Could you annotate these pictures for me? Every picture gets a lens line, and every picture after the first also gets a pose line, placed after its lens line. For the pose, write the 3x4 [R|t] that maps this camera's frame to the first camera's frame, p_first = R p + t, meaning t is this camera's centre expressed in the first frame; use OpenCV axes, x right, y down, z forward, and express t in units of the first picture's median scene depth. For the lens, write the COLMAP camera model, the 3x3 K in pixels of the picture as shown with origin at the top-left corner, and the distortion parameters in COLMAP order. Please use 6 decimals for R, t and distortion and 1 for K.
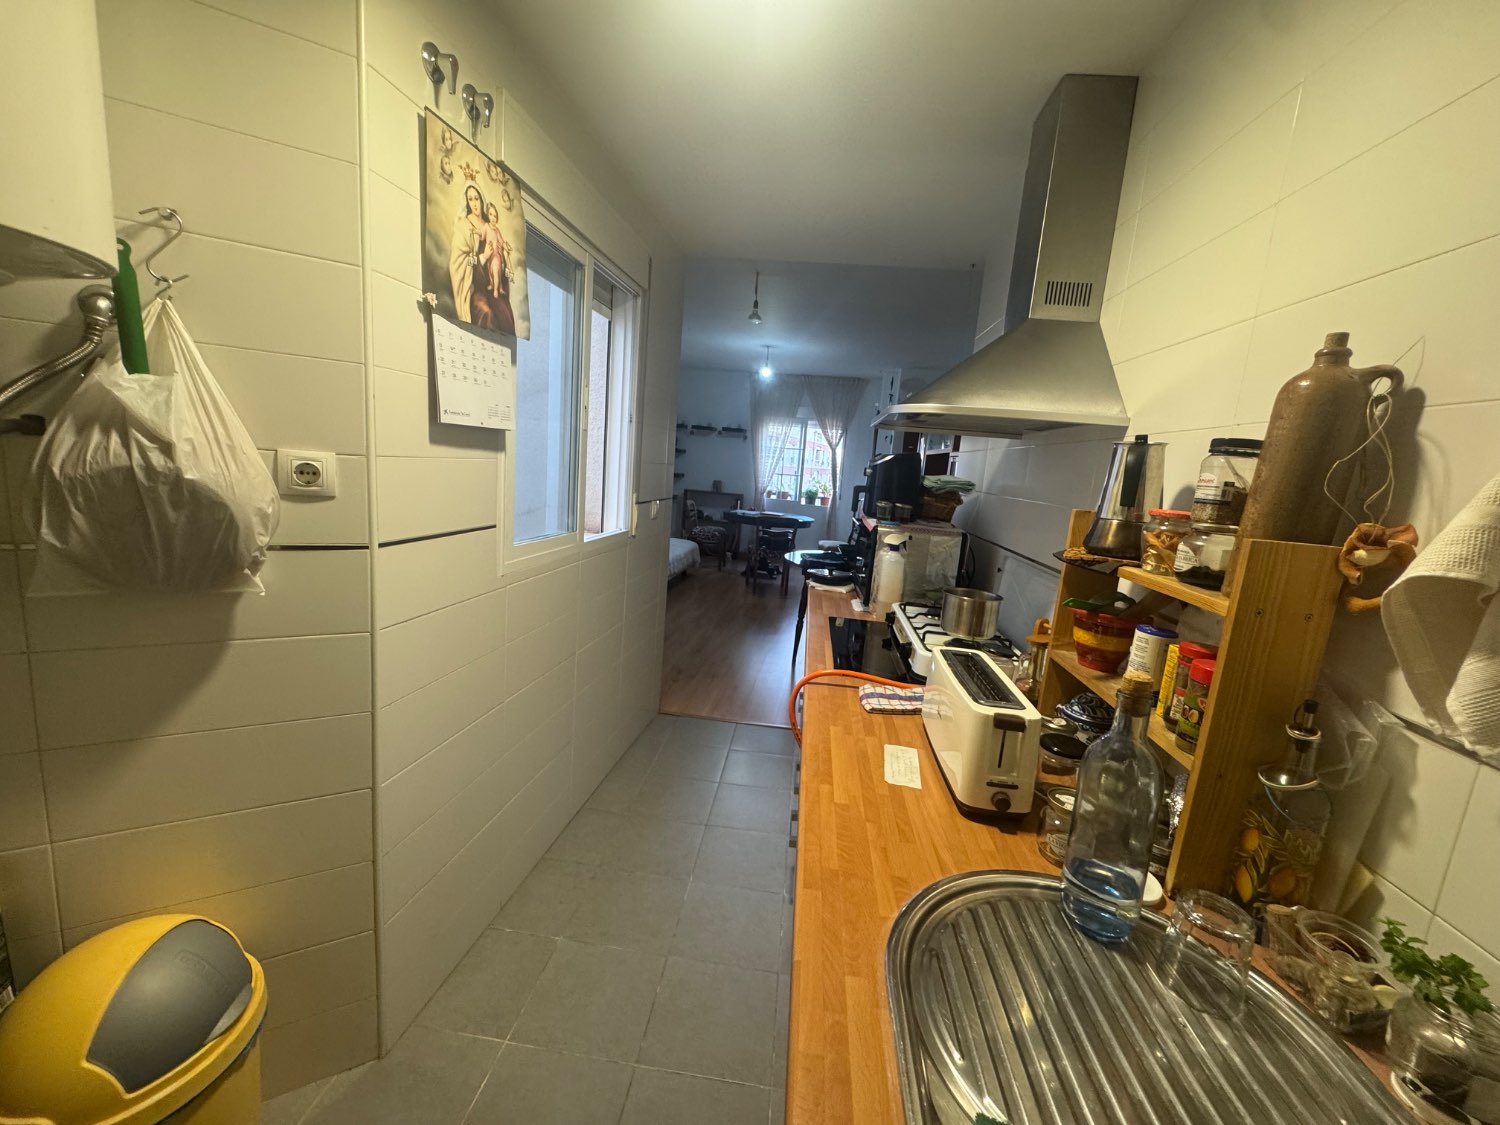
lens RADIAL K [[602.1, 0, 748.5], [0, 602.1, 562.8], [0, 0, 1]] dist [-0.003067, 0.000394]
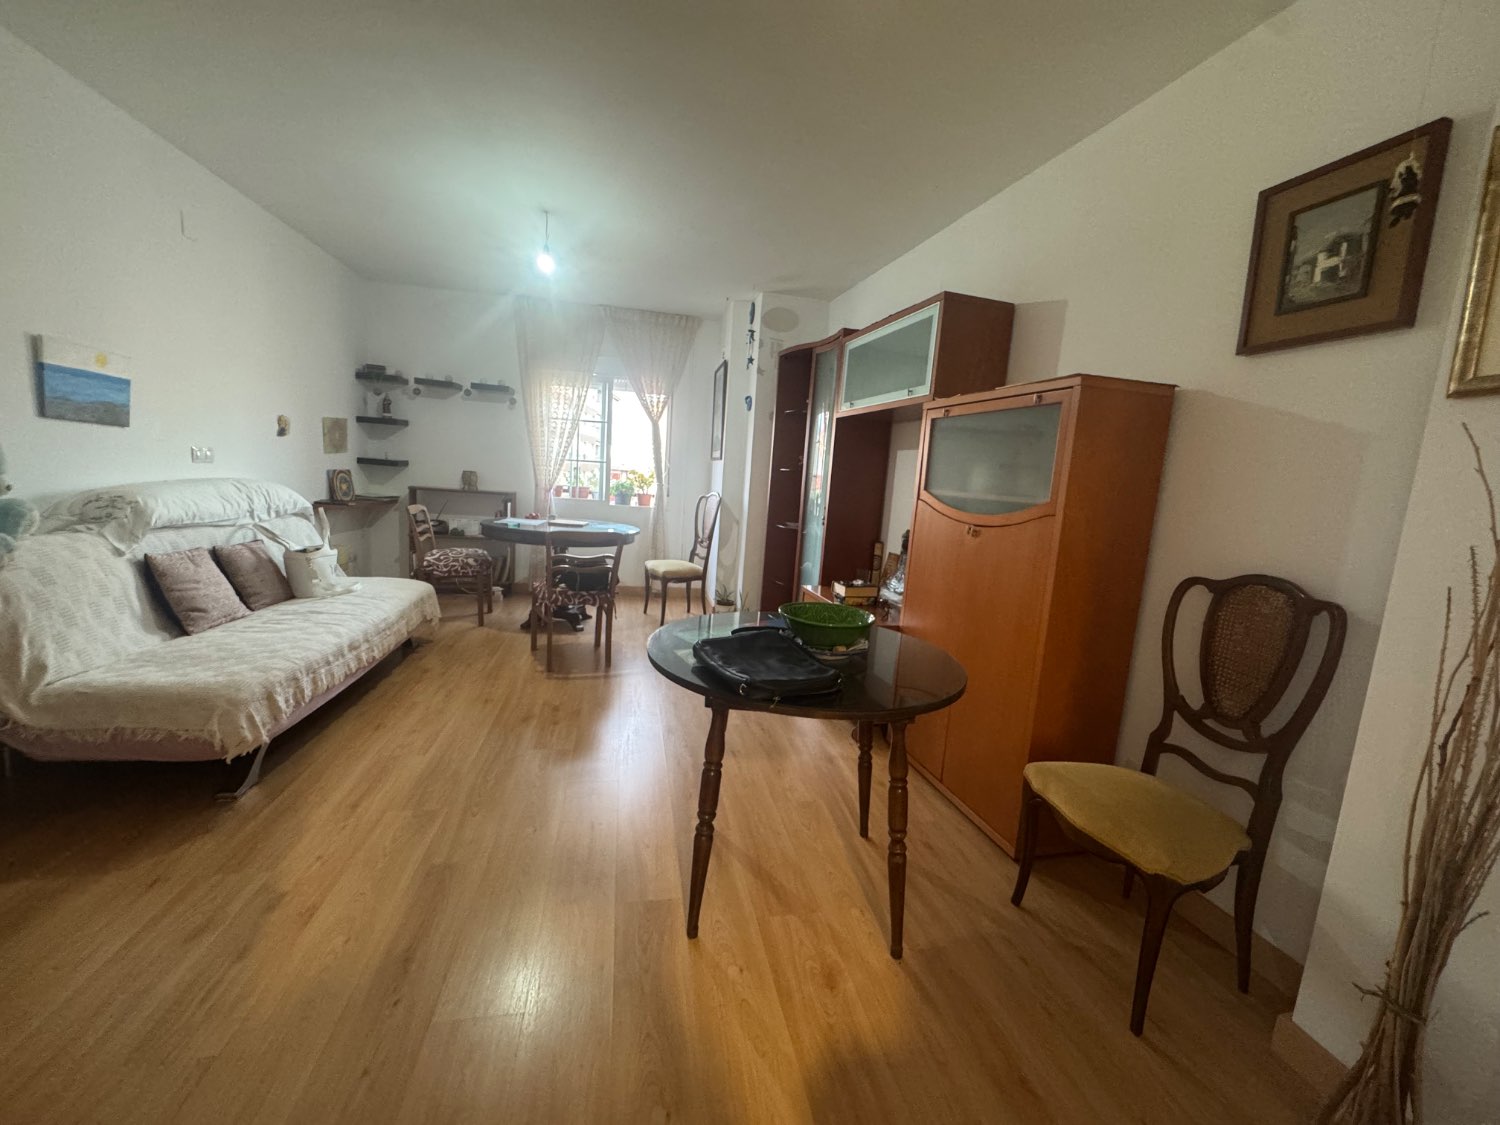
lens RADIAL K [[602.1, 0, 748.5], [0, 602.1, 562.8], [0, 0, 1]] dist [-0.003067, 0.000394]
pose [[0.935894, -0.064775, 0.346274, -0.024647], [0.063692, 0.997864, 0.014521, -0.243687], [-0.346475, 0.008465, 0.938021, 2.329837]]
